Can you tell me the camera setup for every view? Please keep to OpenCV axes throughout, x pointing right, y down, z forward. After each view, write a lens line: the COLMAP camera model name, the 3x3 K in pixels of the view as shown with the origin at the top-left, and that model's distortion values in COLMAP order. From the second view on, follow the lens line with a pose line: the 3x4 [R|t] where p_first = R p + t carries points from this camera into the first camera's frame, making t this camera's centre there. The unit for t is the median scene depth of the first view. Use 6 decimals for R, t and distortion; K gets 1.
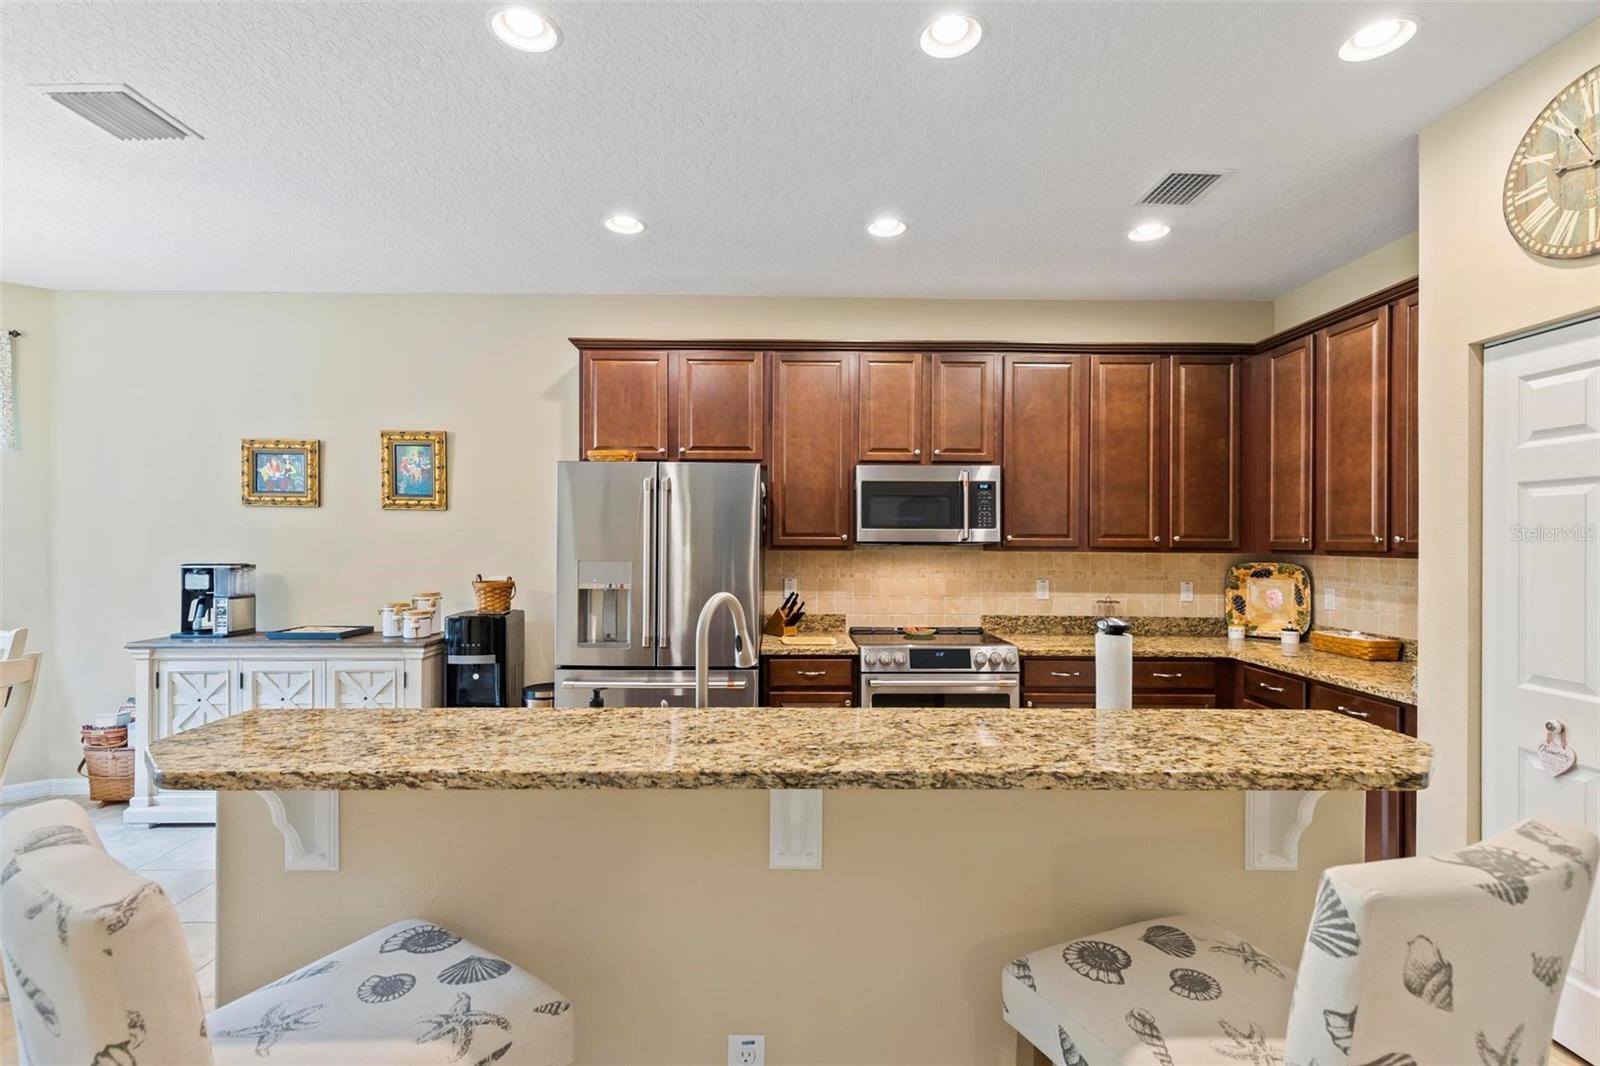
lens RADIAL K [[721.8, 0, 789.4], [0, 721.8, 537.0], [0, 0, 1]] dist [0.011536, -0.002291]
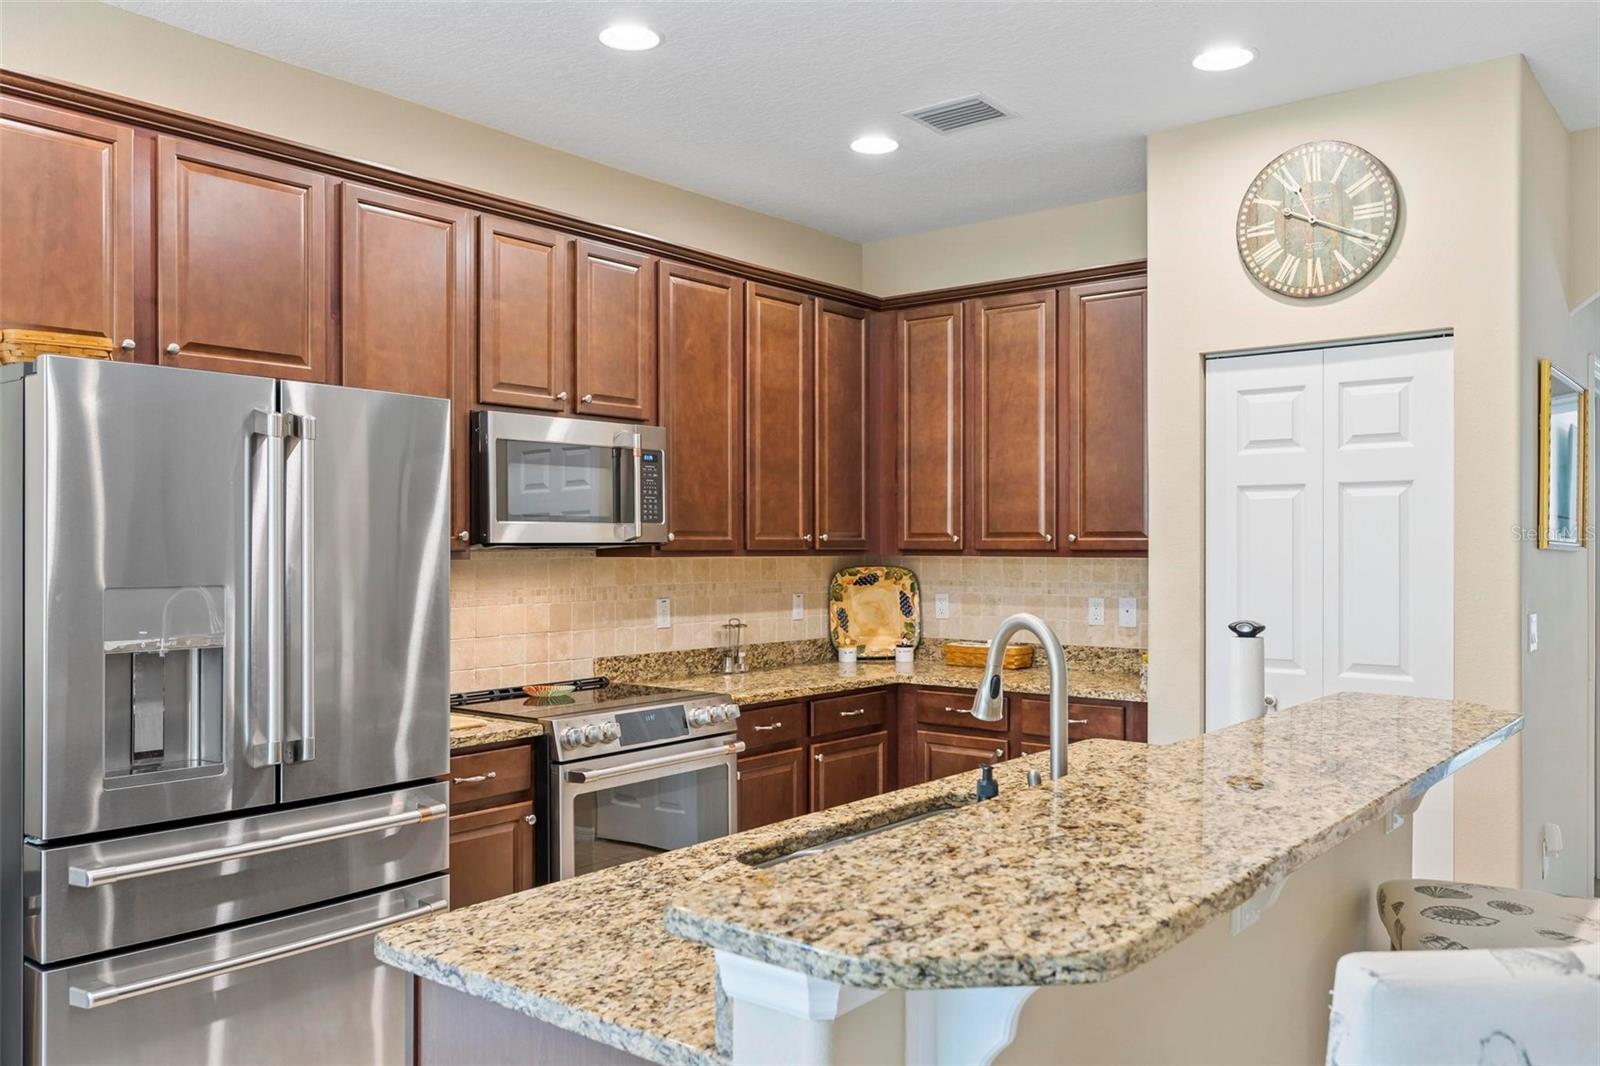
lens RADIAL K [[1275.3, 0, 790.1], [0, 1275.3, 539.7], [0, 0, 1]] dist [0.011059, 0.000052]
pose [[0.636465, -0.002824, 0.771300, -0.529813], [-0.000098, 0.999993, 0.003742, -0.000312], [-0.771305, -0.002457, 0.636461, 0.165085]]
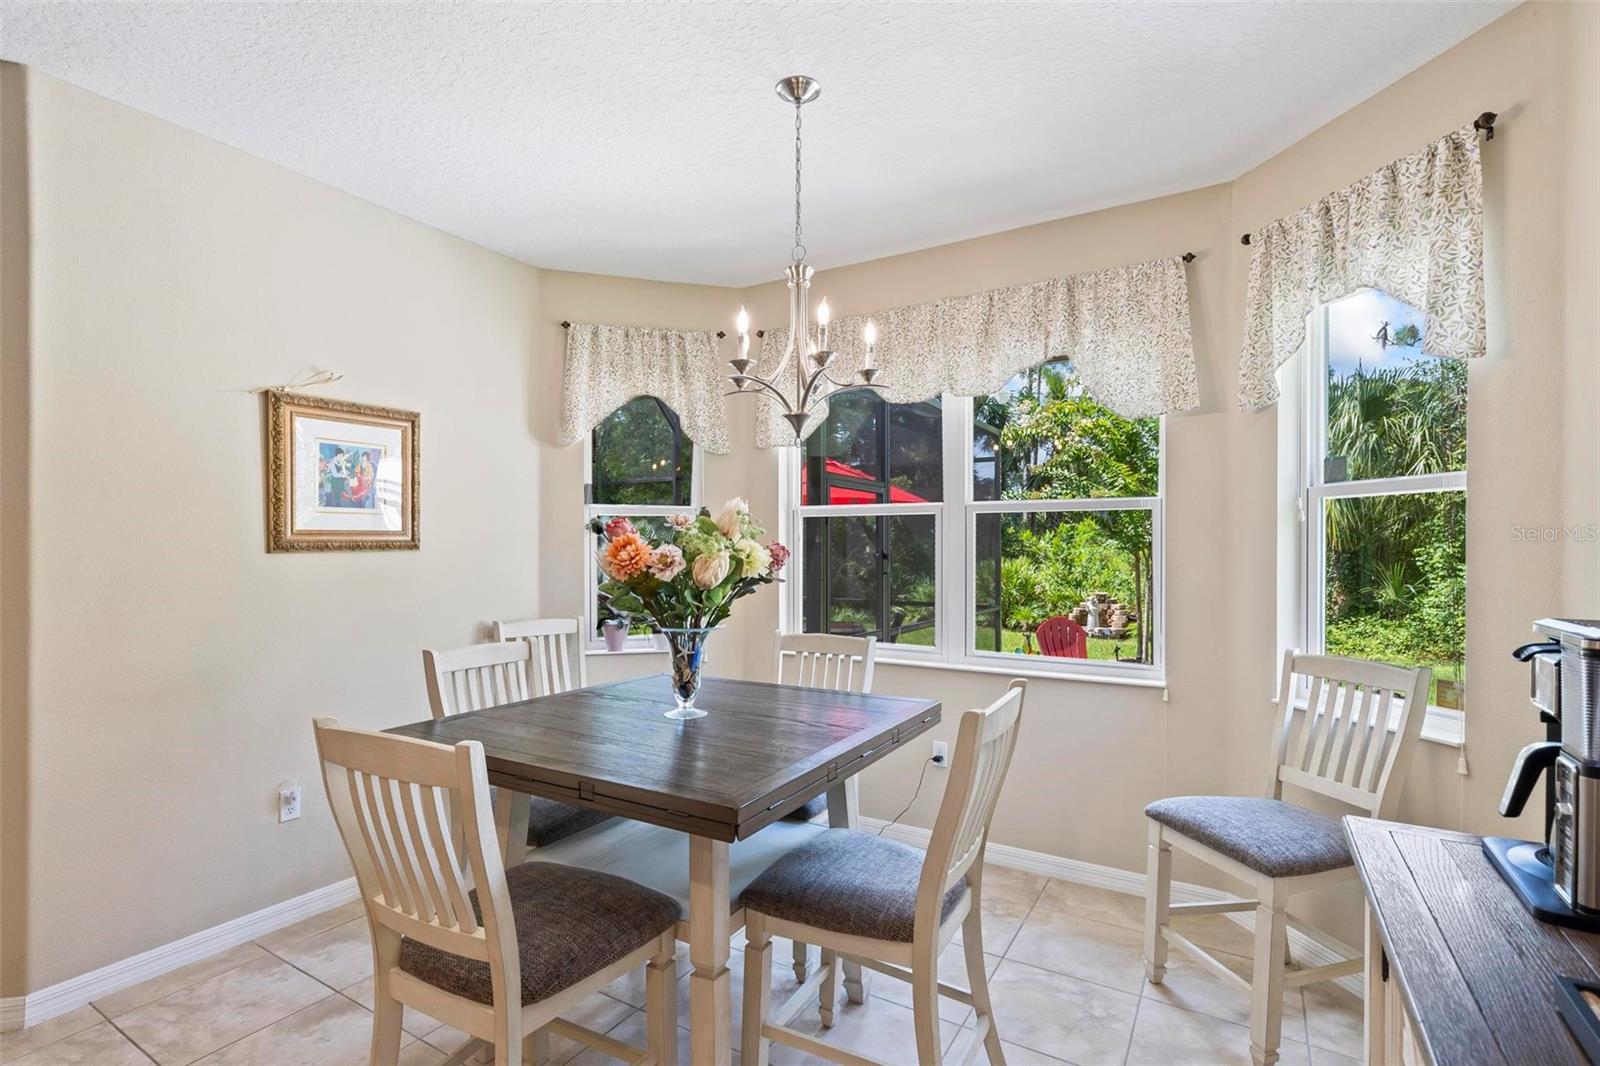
lens RADIAL K [[747.7, 0, 804.9], [0, 747.7, 555.9], [0, 0, 1]] dist [-0.002716, 0.000870]
pose [[-0.512684, 0.004649, -0.858565, -0.418762], [-0.001508, 0.999979, 0.006315, 0.009864], [0.858576, 0.004533, -0.512666, 0.909698]]
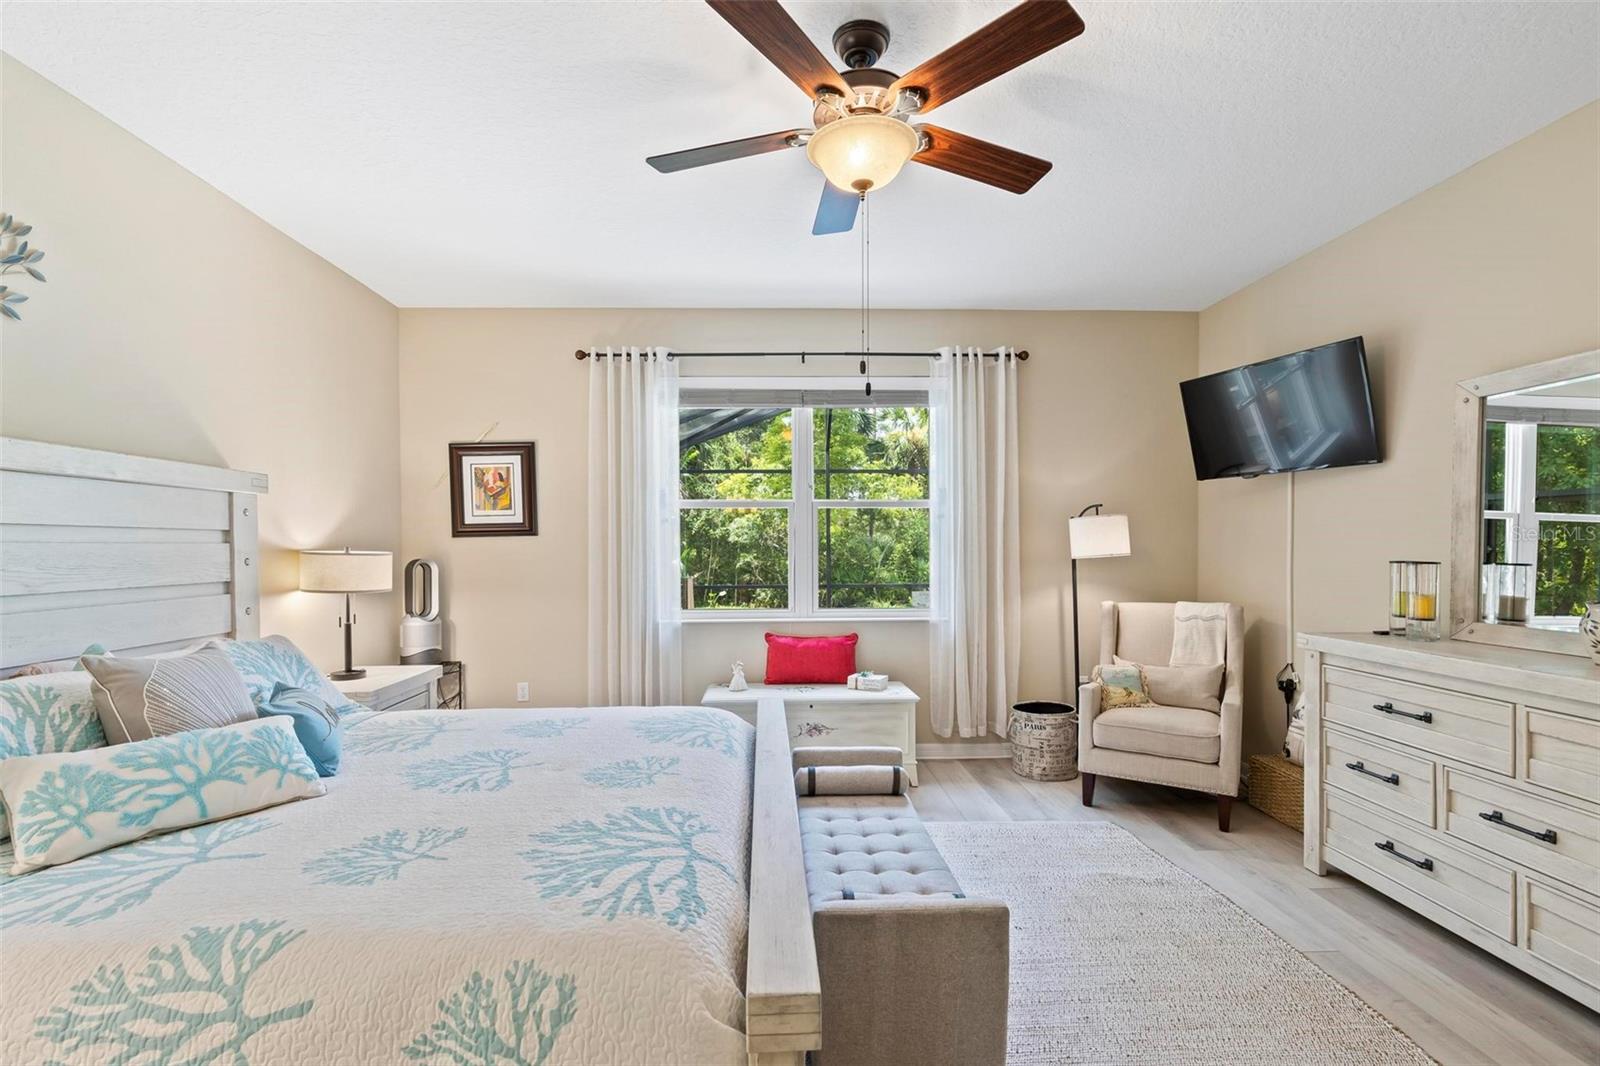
lens RADIAL K [[721.8, 0, 796.2], [0, 721.8, 557.2], [0, 0, 1]] dist [0.011536, -0.002291]
pose [[-0.999266, 0.000635, -0.038300, -1.307871], [-0.000001, 0.999862, 0.016616, 0.026470], [0.038305, 0.016604, -0.999128, 1.335900]]
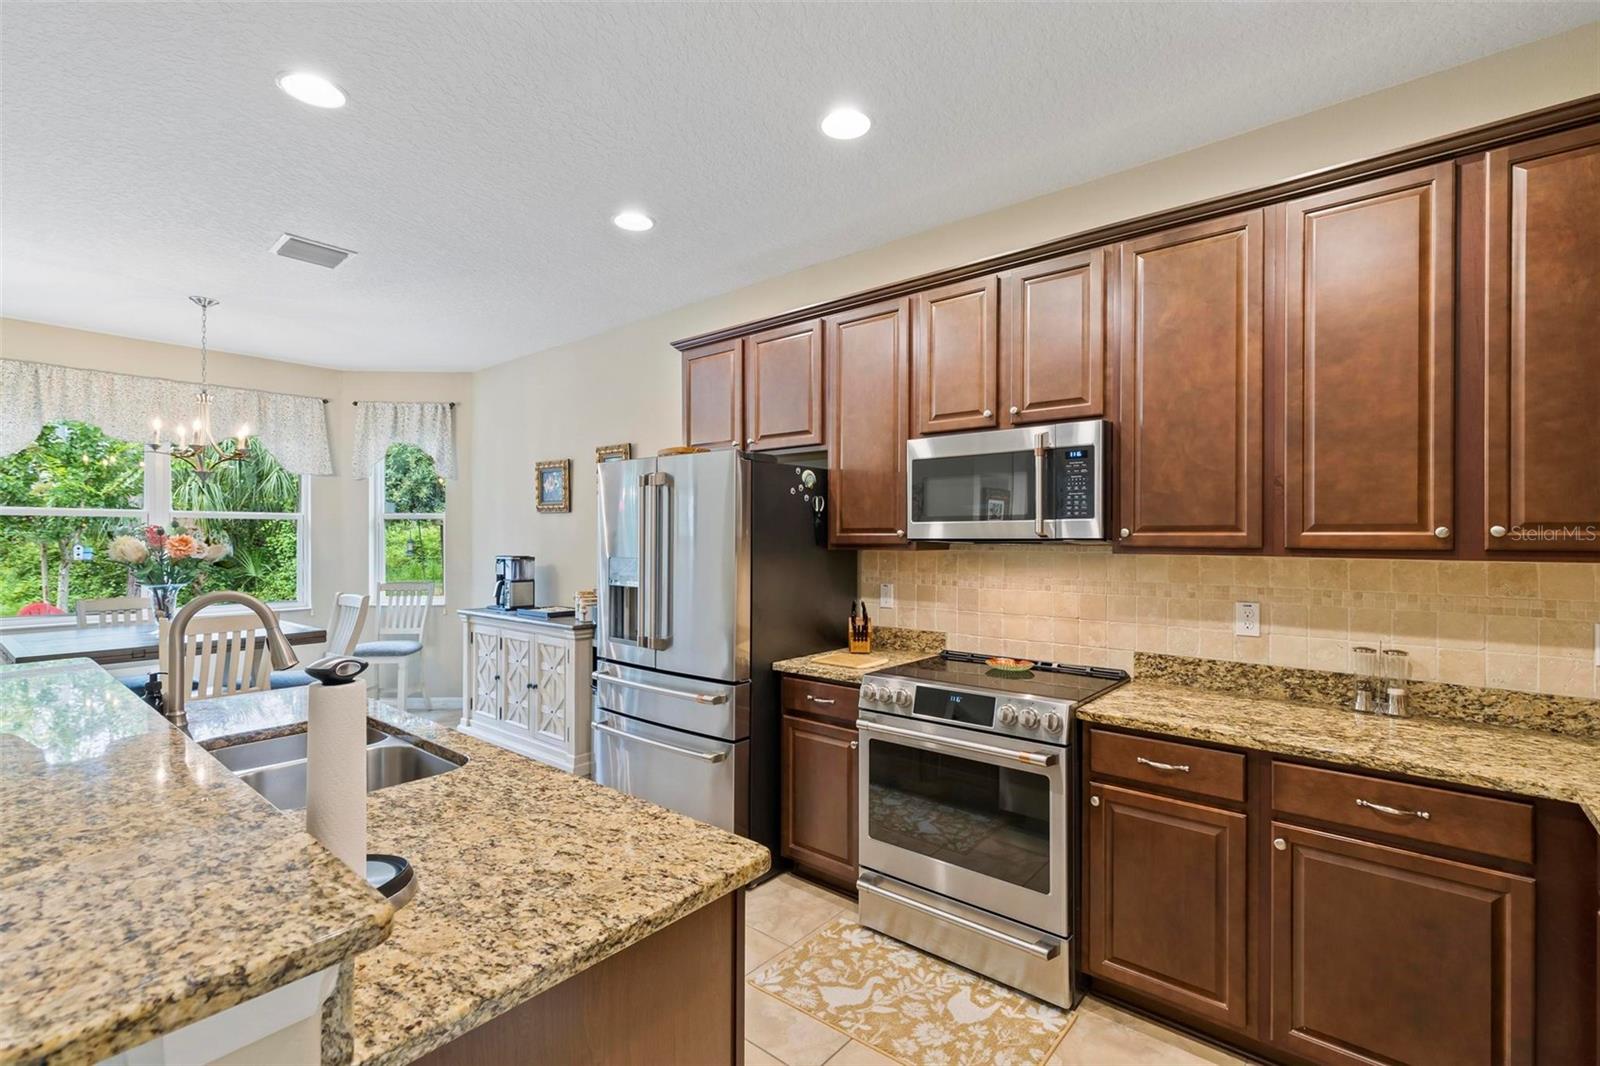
lens RADIAL K [[721.8, 0, 785.3], [0, 721.8, 531.1], [0, 0, 1]] dist [0.011536, -0.002291]
pose [[0.753758, -0.008838, -0.657093, 0.492996], [0.004577, 0.999956, -0.008199, 0.003945], [0.657136, 0.003173, 0.753765, 0.326972]]
